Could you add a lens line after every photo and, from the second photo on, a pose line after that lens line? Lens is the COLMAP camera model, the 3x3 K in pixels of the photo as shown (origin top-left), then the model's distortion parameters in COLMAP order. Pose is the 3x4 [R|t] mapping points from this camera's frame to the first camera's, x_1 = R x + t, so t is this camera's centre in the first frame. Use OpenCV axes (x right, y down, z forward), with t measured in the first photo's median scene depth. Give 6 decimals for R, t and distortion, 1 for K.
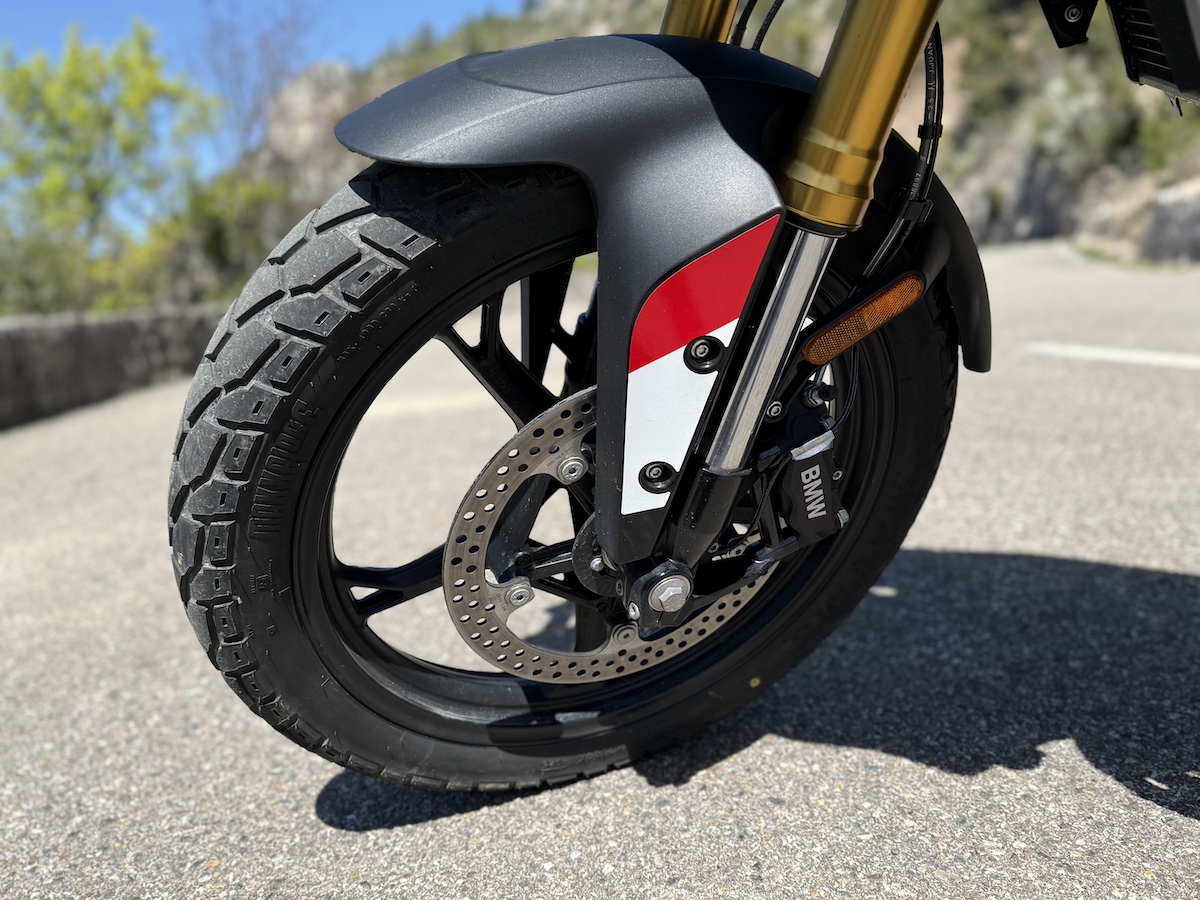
lens RADIAL K [[953.2, 0, 588.8], [0, 953.2, 447.2], [0, 0, 1]] dist [0.036771, -0.068119]
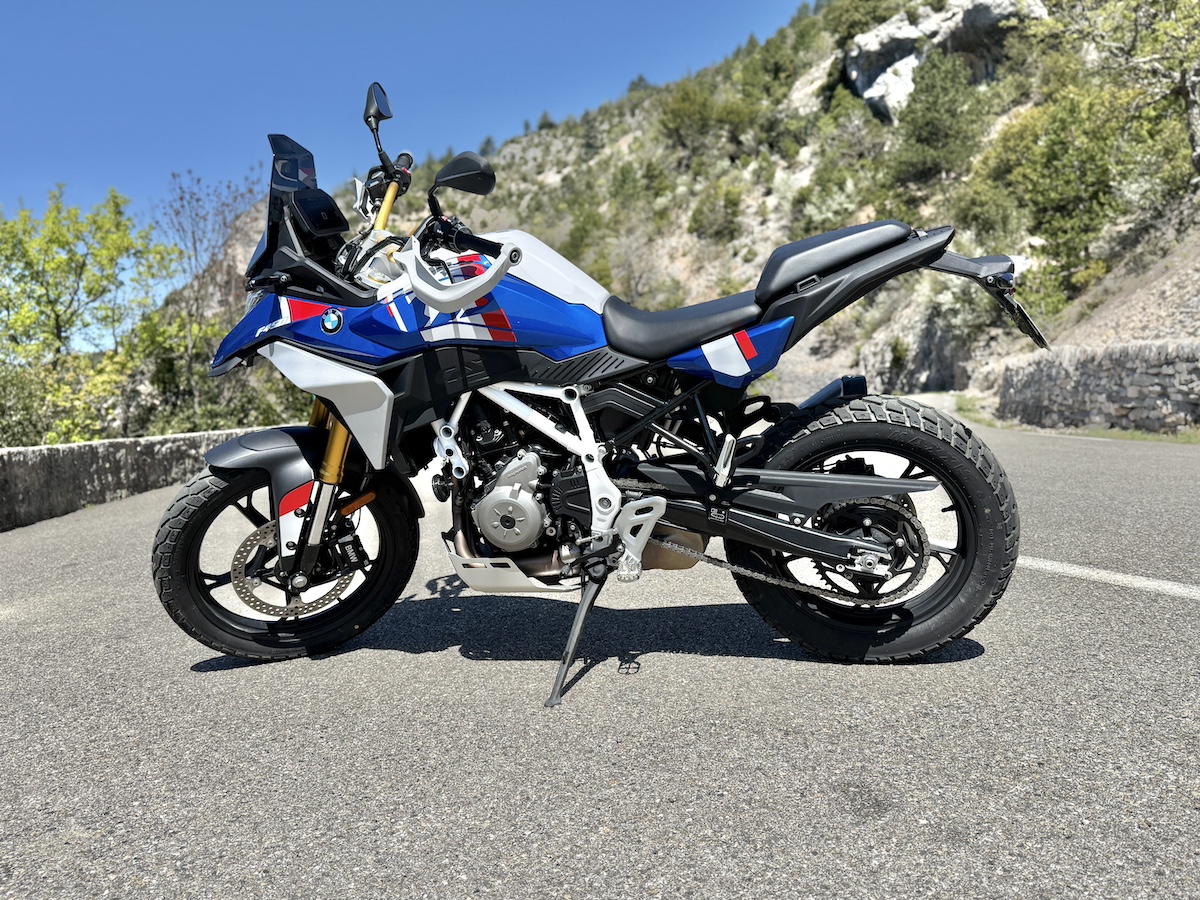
lens RADIAL K [[953.2, 0, 598.8], [0, 953.2, 442.5], [0, 0, 1]] dist [0.036771, -0.068119]
pose [[0.997339, 0.035381, 0.063747, 0.730988], [-0.026559, 0.990589, -0.134269, 0.073247], [-0.067898, 0.132218, 0.988892, -2.010994]]
